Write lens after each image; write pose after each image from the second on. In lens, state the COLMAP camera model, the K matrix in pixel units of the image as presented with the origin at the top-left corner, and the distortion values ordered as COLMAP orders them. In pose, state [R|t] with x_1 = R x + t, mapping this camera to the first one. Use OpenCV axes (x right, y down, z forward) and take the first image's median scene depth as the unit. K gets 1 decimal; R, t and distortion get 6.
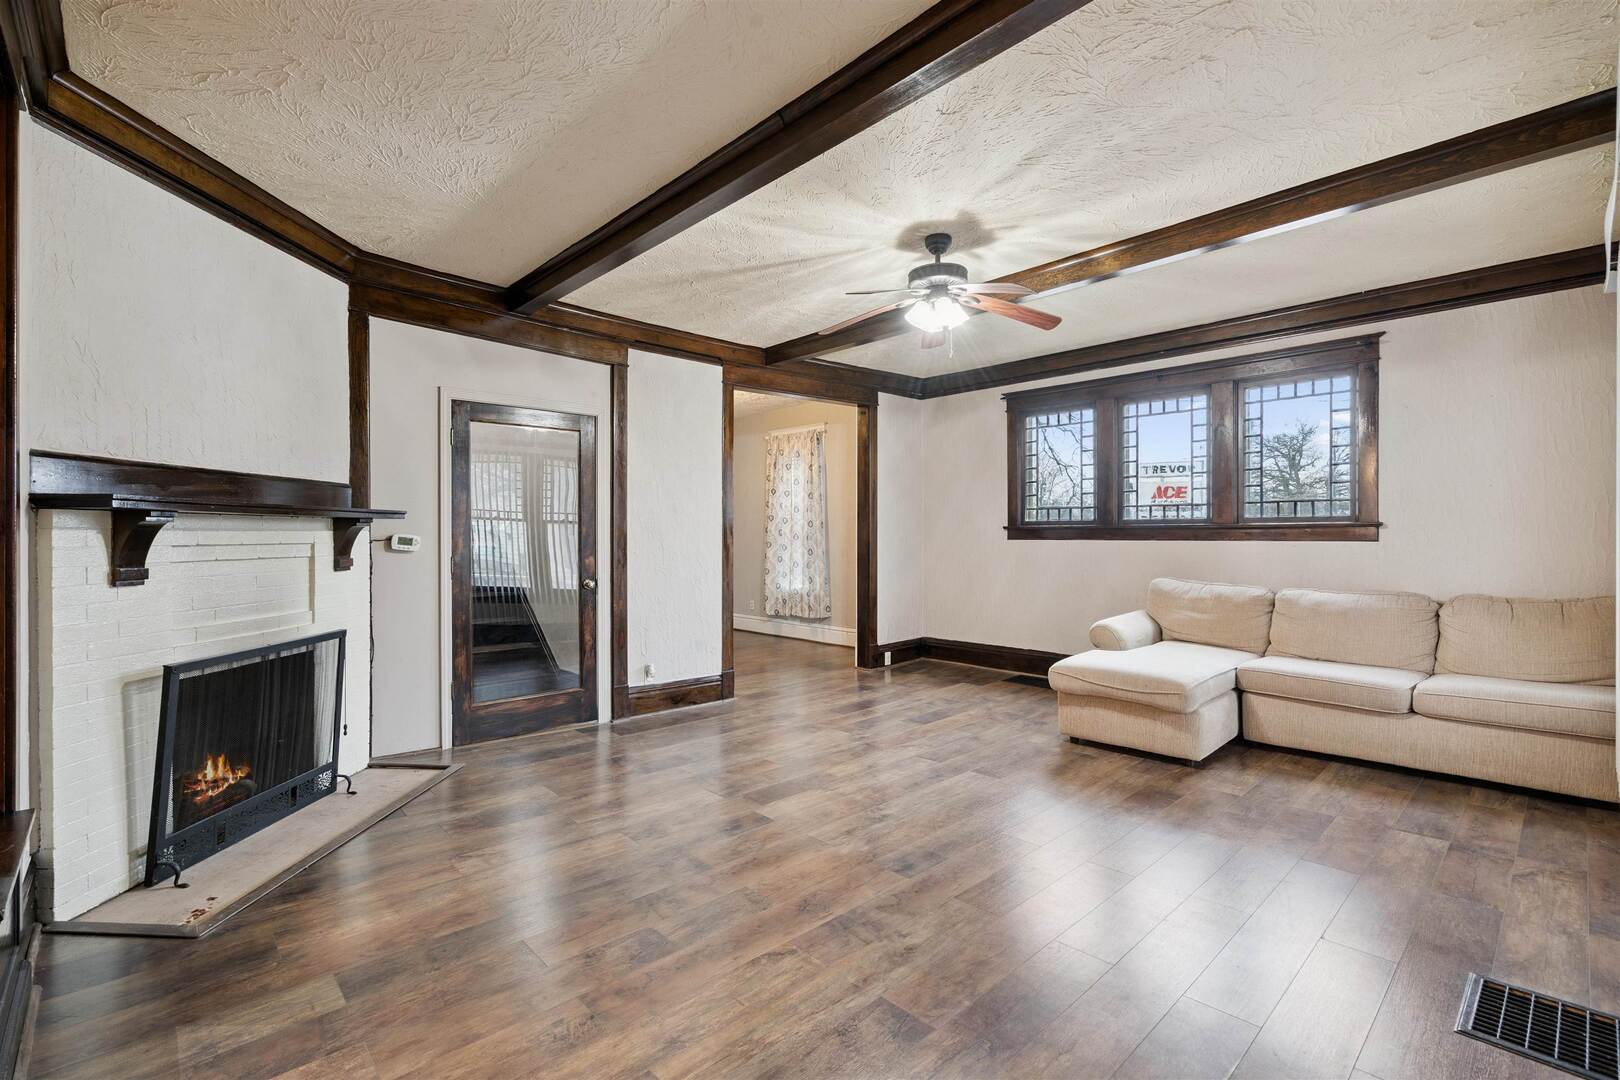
lens RADIAL K [[730.3, 0, 809.7], [0, 730.3, 537.0], [0, 0, 1]] dist [0.001493, 0.000466]
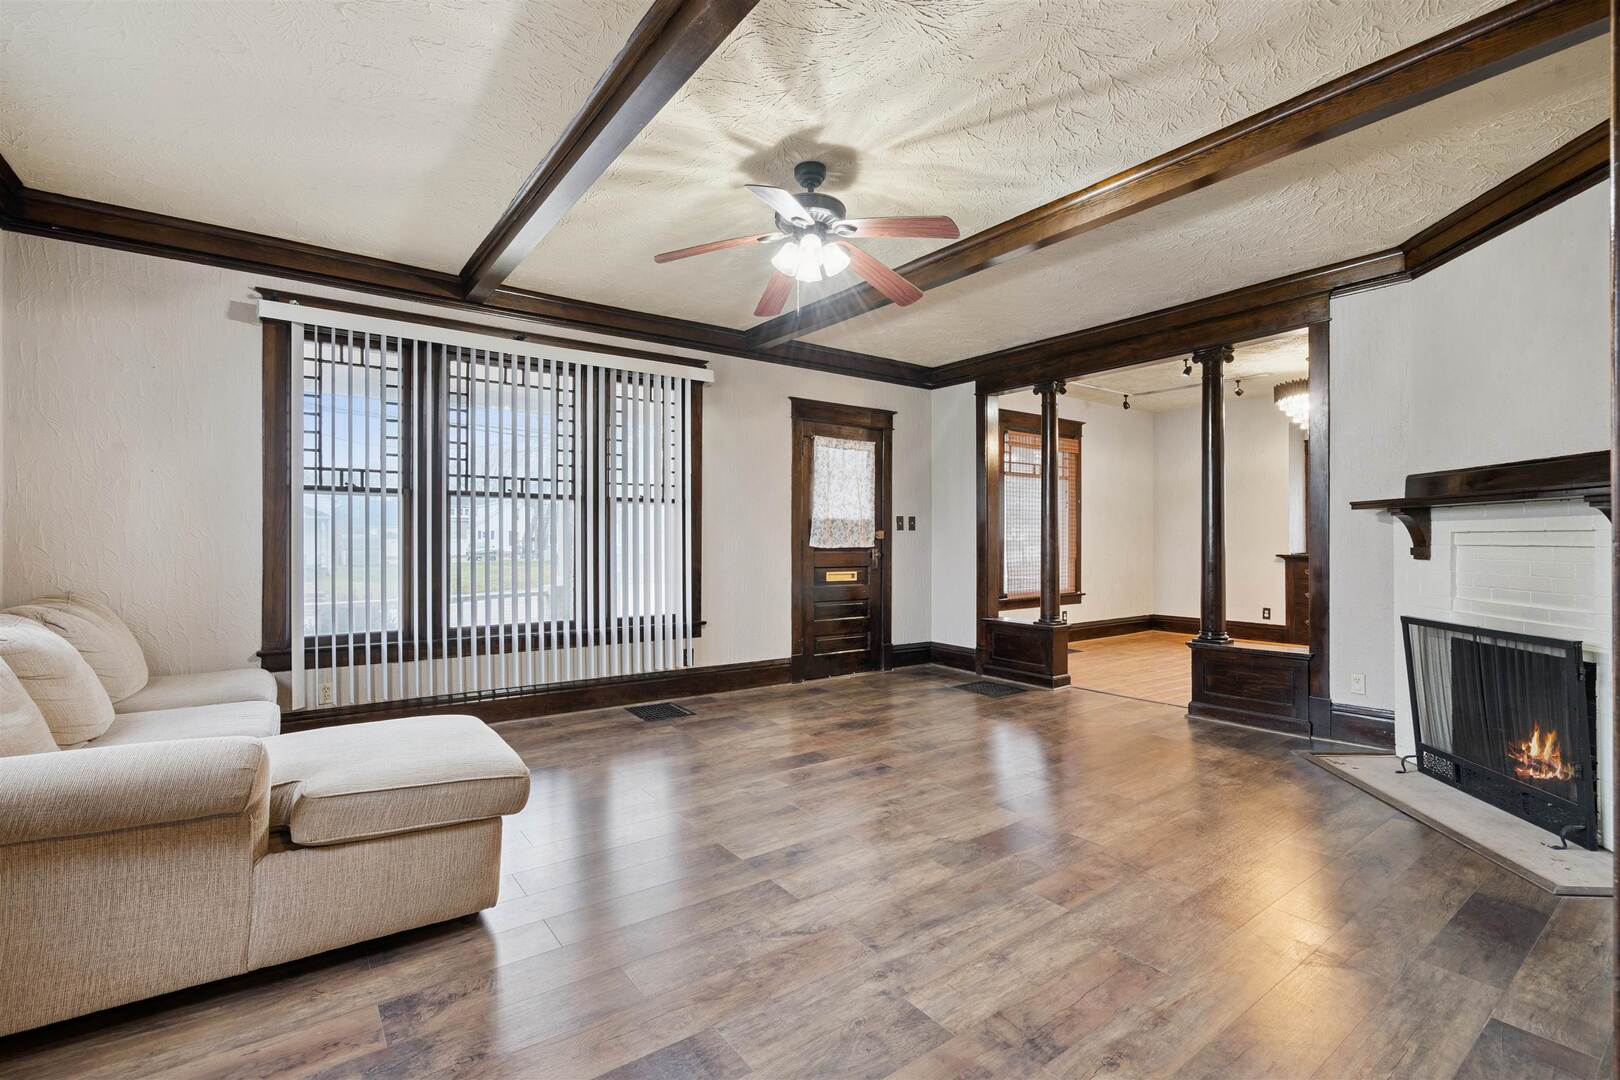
lens RADIAL K [[730.3, 0, 808.5], [0, 730.3, 537.7], [0, 0, 1]] dist [0.001493, 0.000466]
pose [[-0.992860, 0.002384, 0.119265, 0.063201], [0.002686, 0.999994, 0.002373, 0.009879], [-0.119259, 0.002677, -0.992860, 1.462140]]
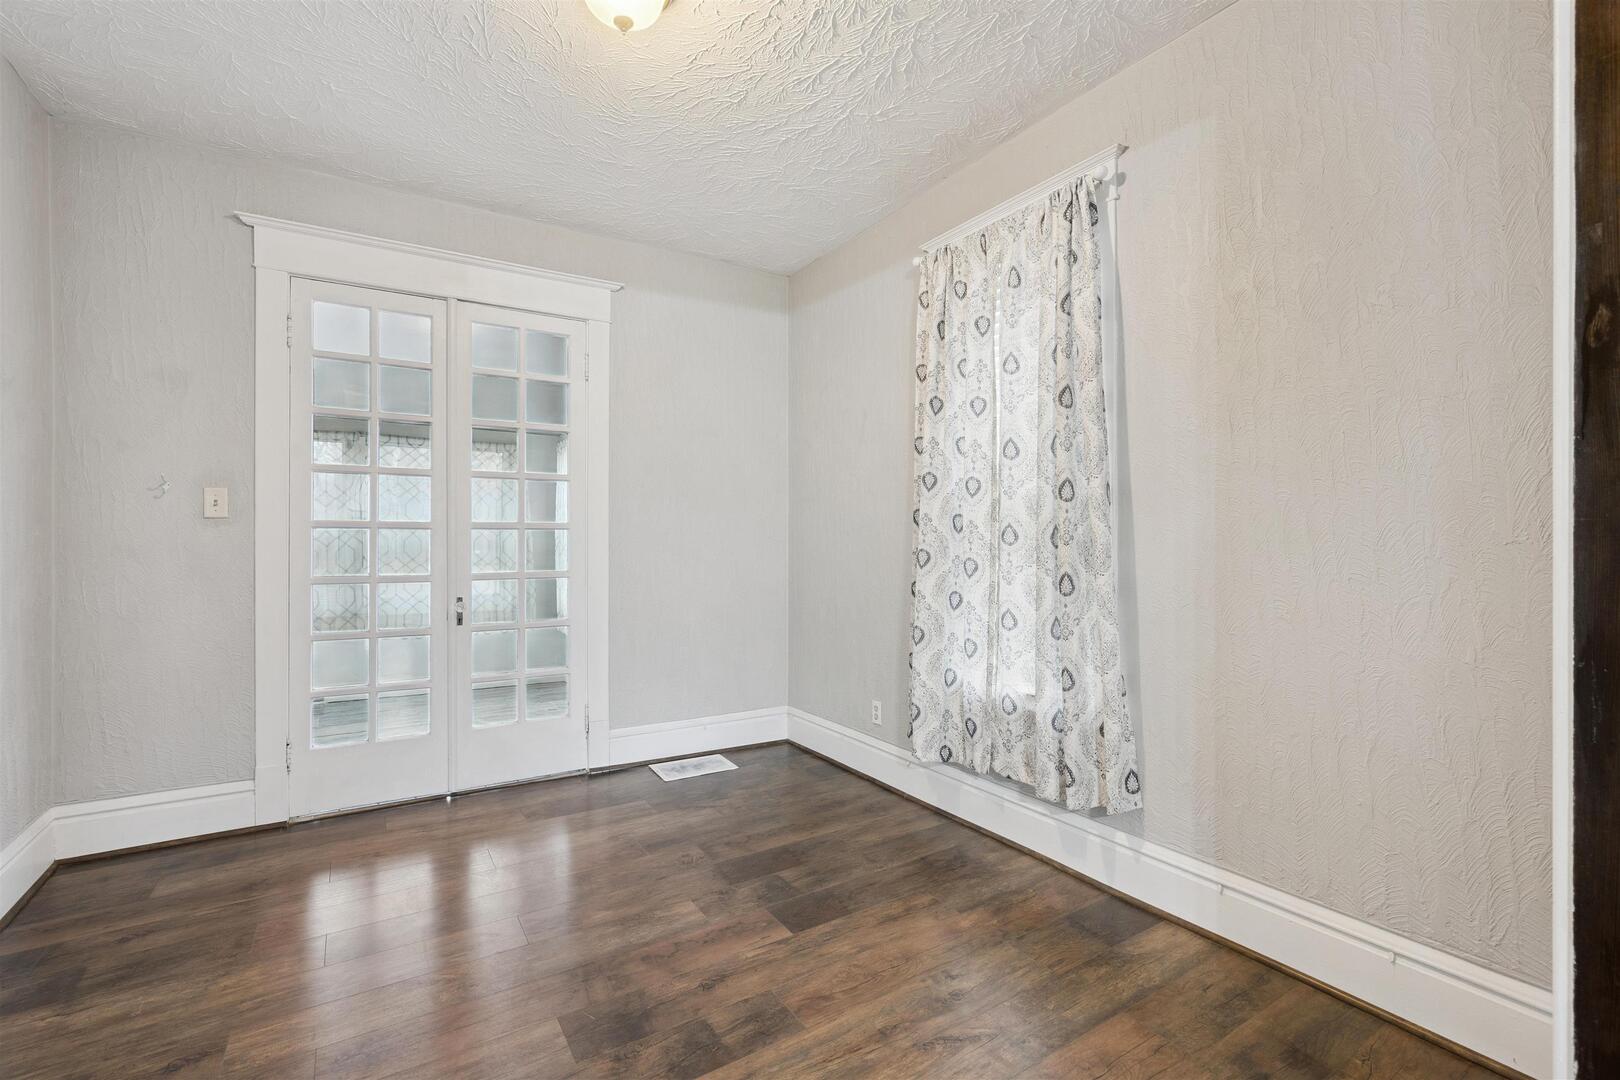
lens RADIAL K [[730.3, 0, 811.7], [0, 730.3, 540.7], [0, 0, 1]] dist [0.001493, 0.000466]
pose [[0.982927, -0.000936, -0.183995, -0.046734], [0.000331, 0.999994, -0.003322, 0.003494], [0.183998, 0.003204, 0.982921, 0.686587]]
